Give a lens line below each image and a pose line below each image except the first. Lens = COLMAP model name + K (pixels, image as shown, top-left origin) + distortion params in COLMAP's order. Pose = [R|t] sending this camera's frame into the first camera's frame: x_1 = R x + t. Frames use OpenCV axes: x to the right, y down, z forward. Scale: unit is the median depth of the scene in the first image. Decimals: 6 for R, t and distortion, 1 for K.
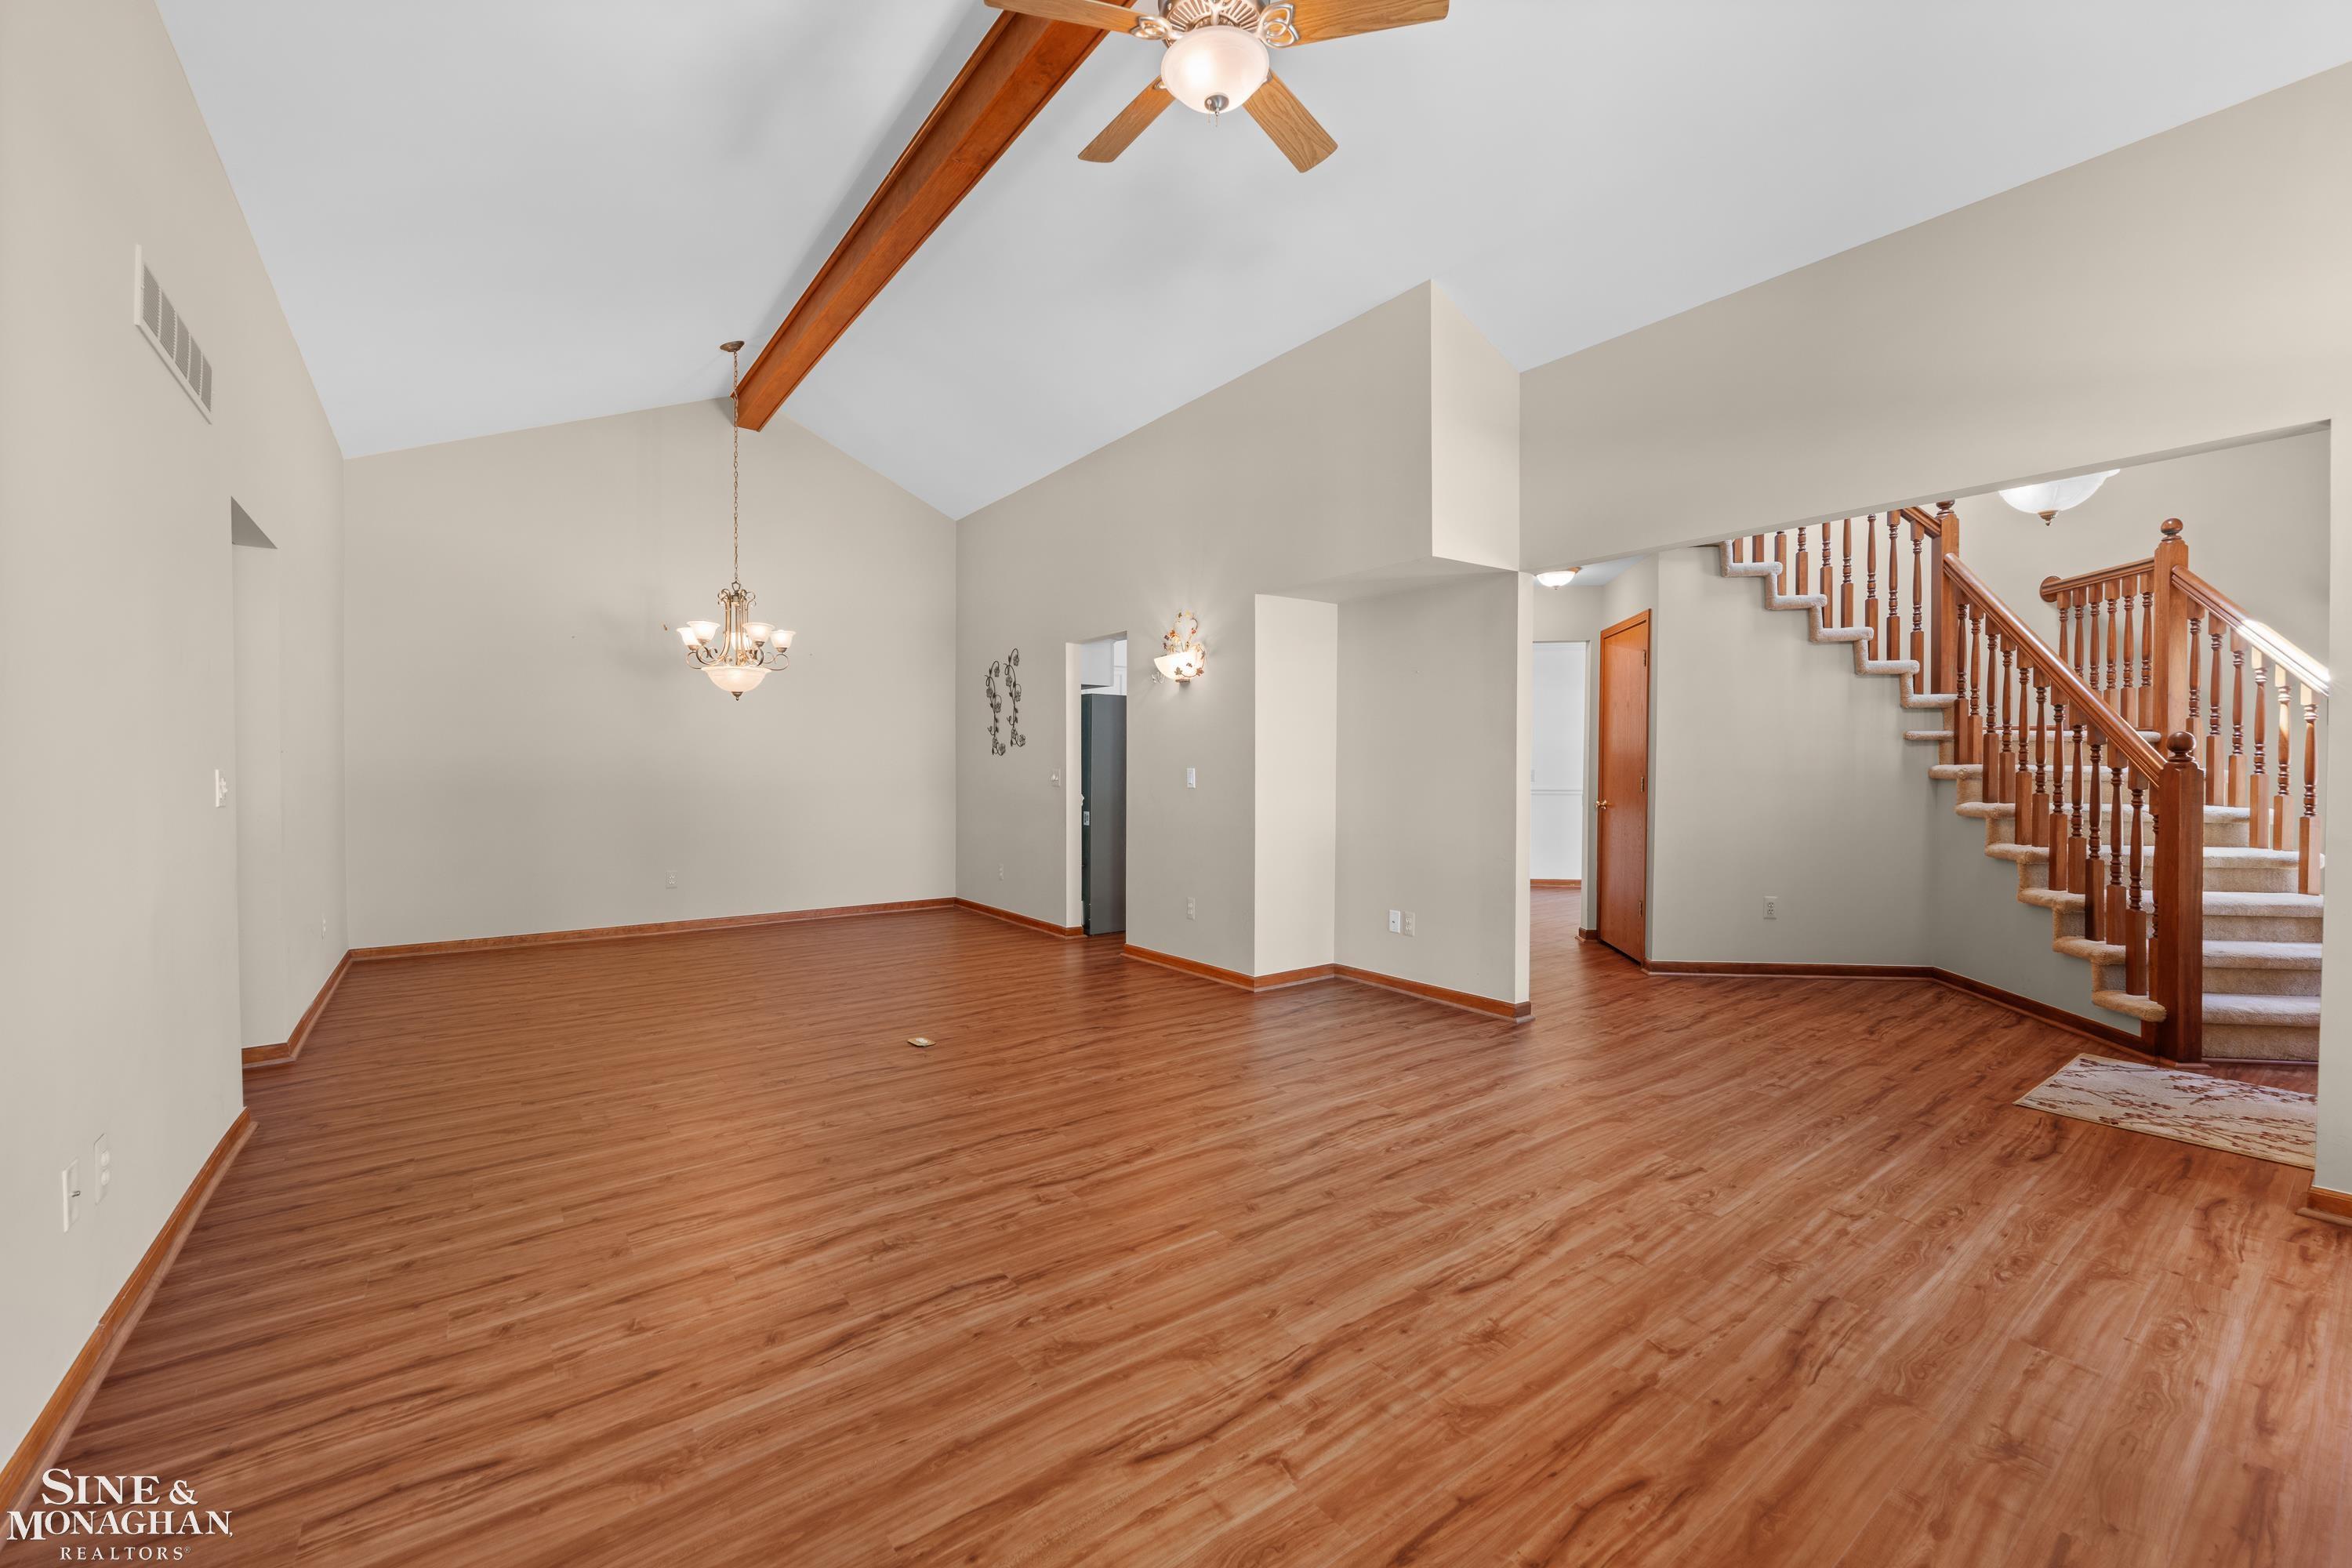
lens RADIAL K [[945.6, 0, 1177.7], [0, 945.6, 774.3], [0, 0, 1]] dist [-0.000905, 0.000264]
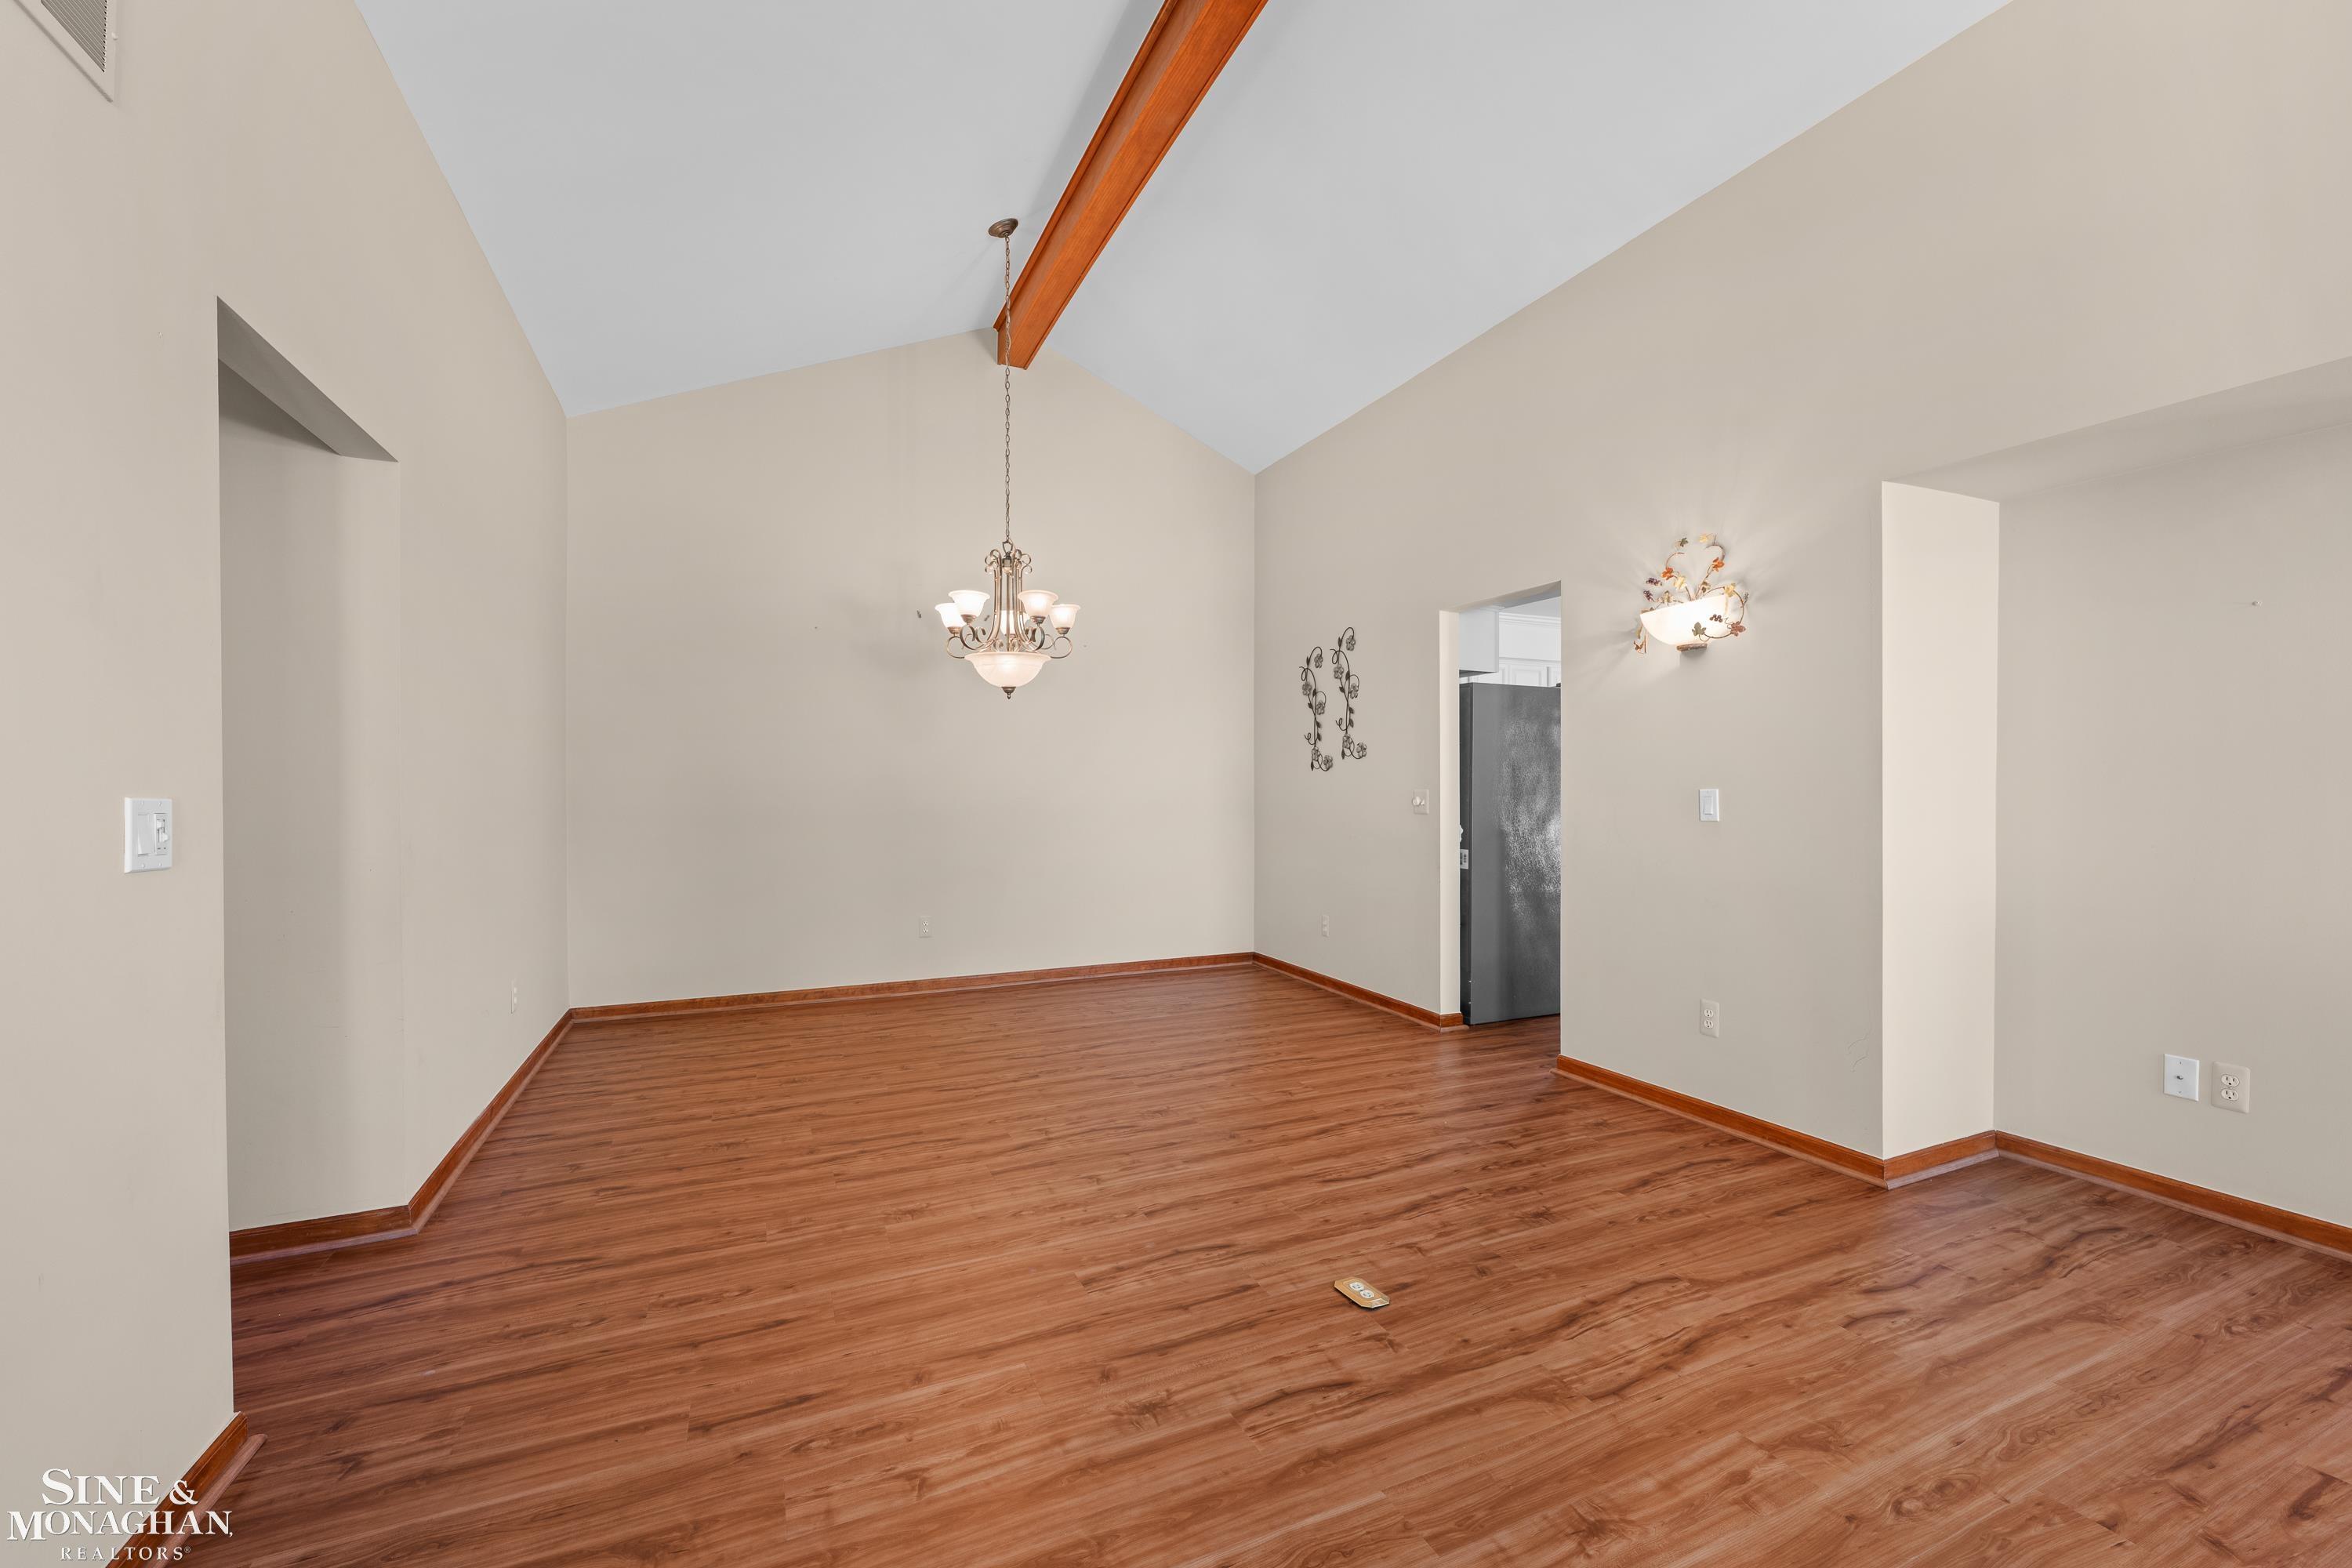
lens RADIAL K [[939.5, 0, 1176.6], [0, 939.5, 785.7], [0, 0, 1]] dist [0.000887, 0.000148]
pose [[0.976103, -0.001794, -0.217302, -0.298101], [0.000253, 0.999975, -0.007120, -0.006505], [0.217310, 0.006894, 0.976078, 0.517127]]
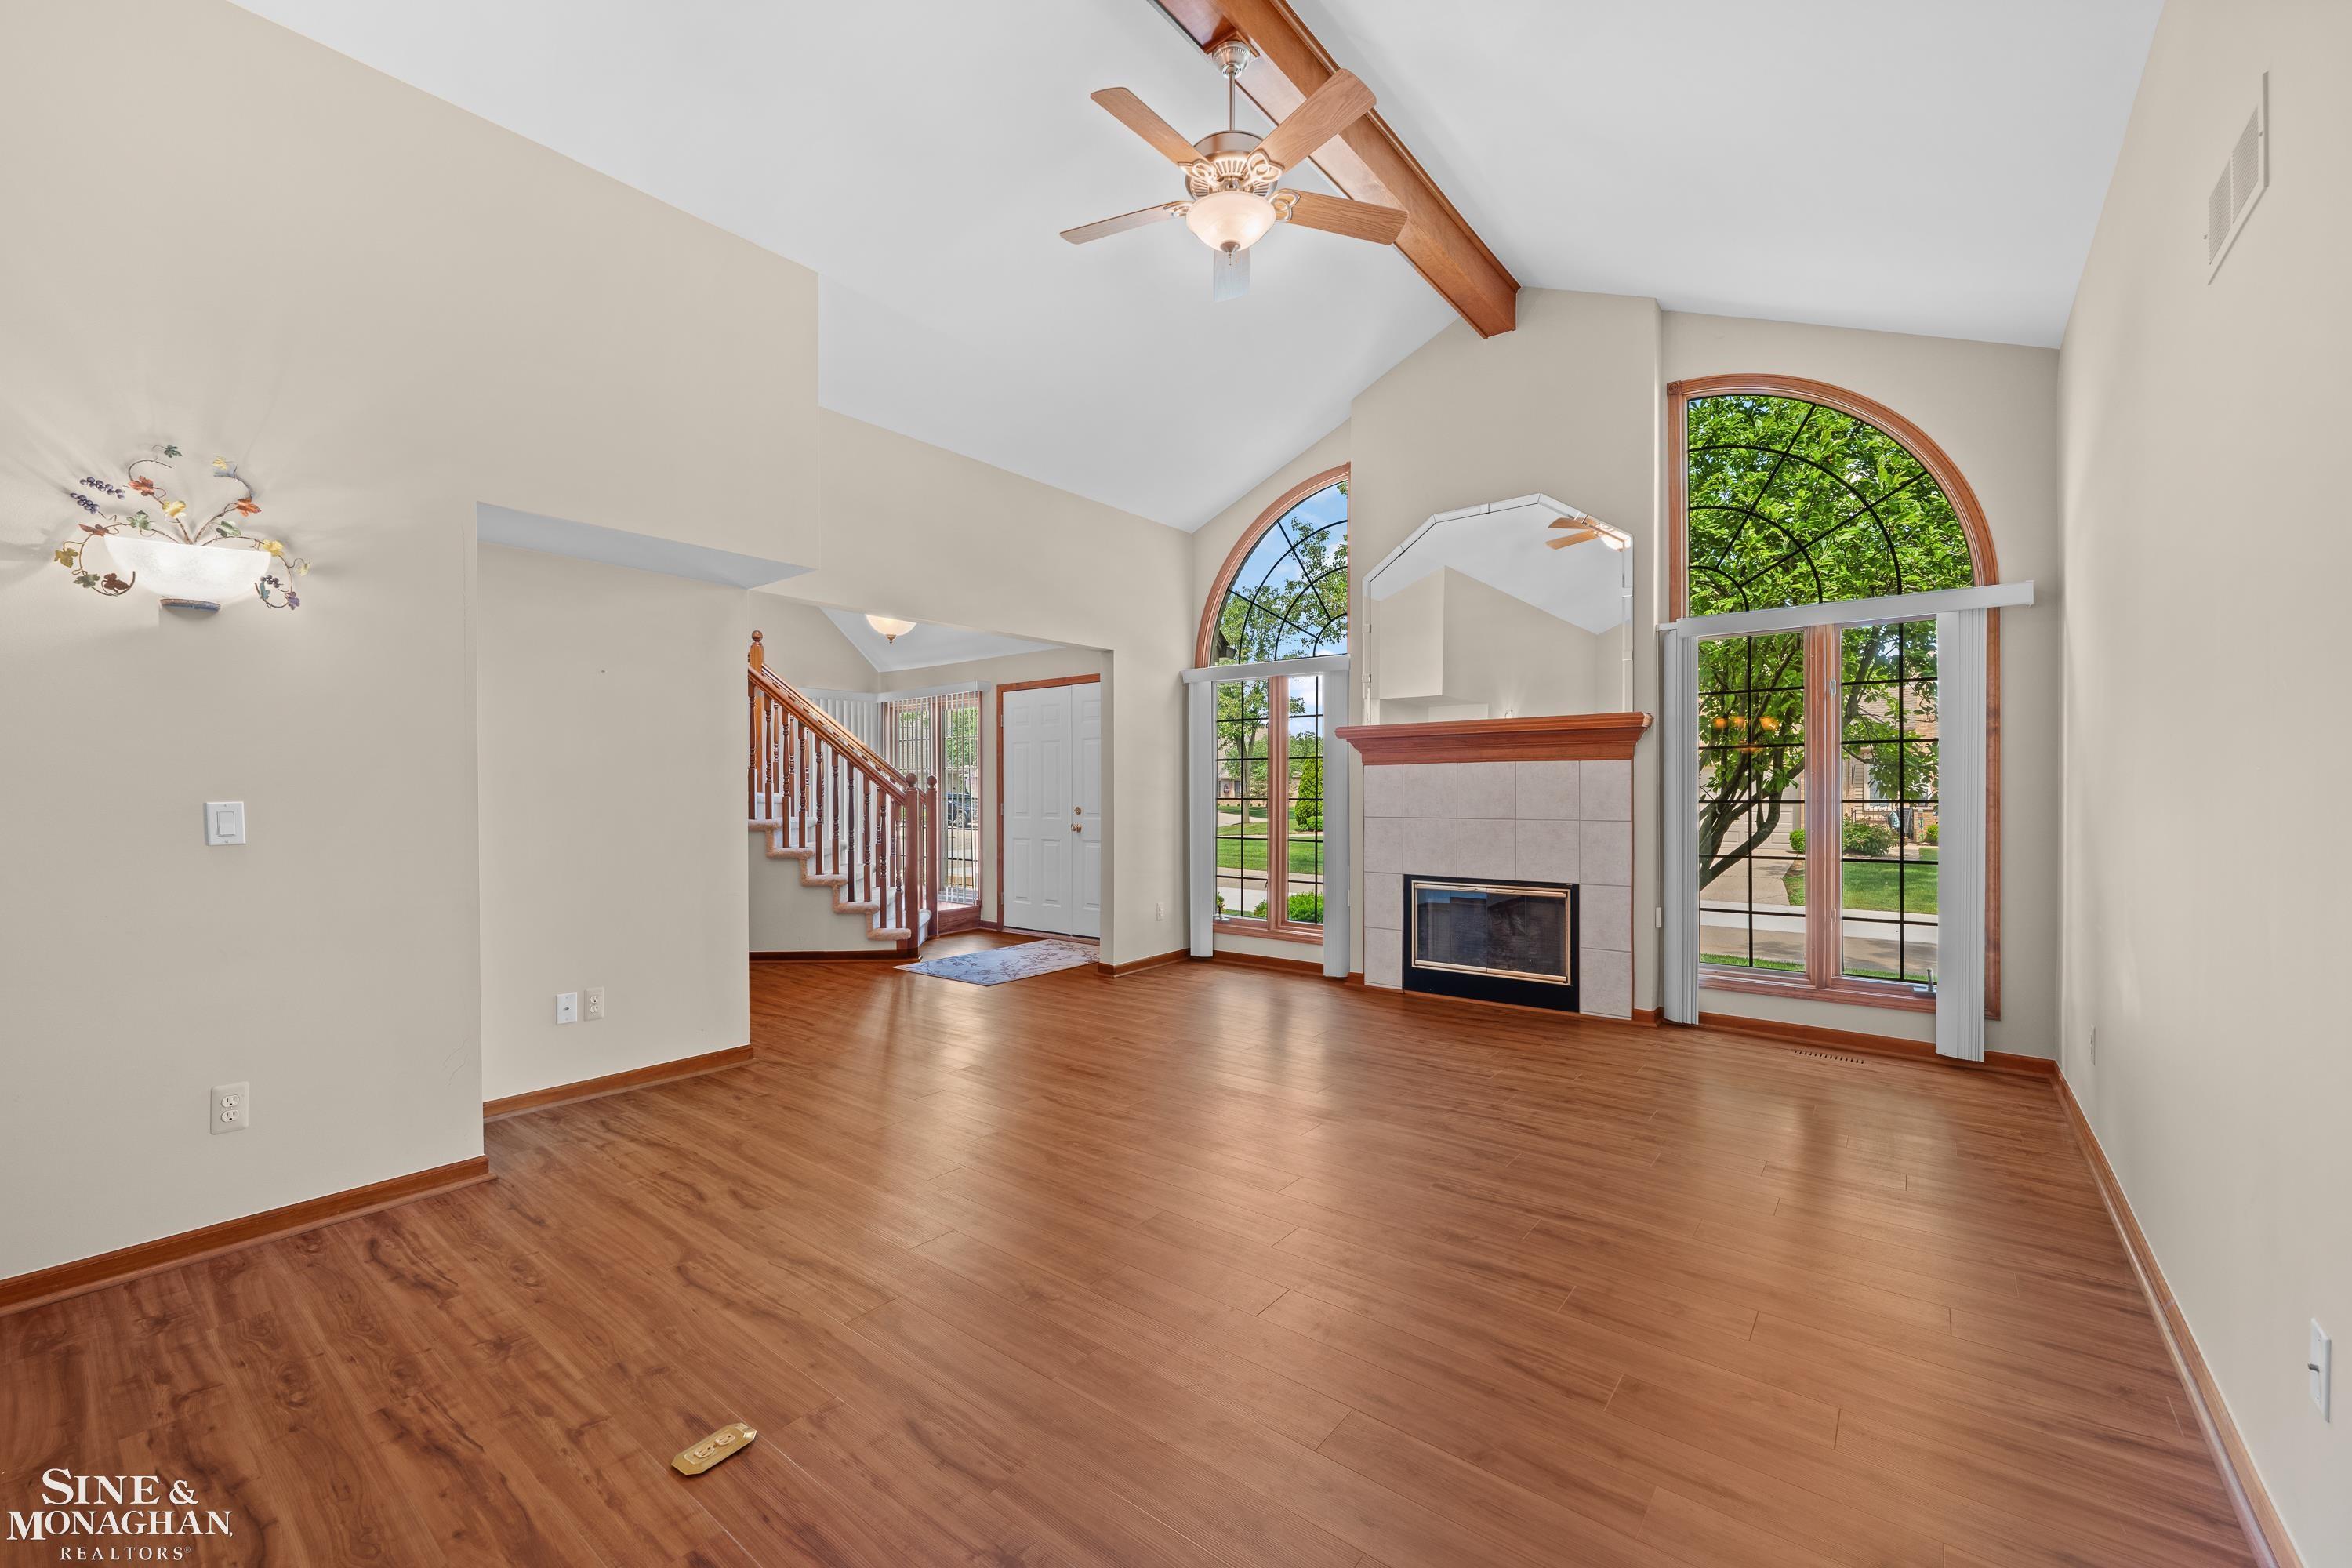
lens RADIAL K [[939.5, 0, 1176.6], [0, 939.5, 785.7], [0, 0, 1]] dist [0.000887, 0.000148]
pose [[-0.253366, 0.005387, 0.967355, -0.848284], [0.010321, 0.999943, -0.002865, -0.011720], [-0.967315, 0.009259, -0.253408, 1.048202]]
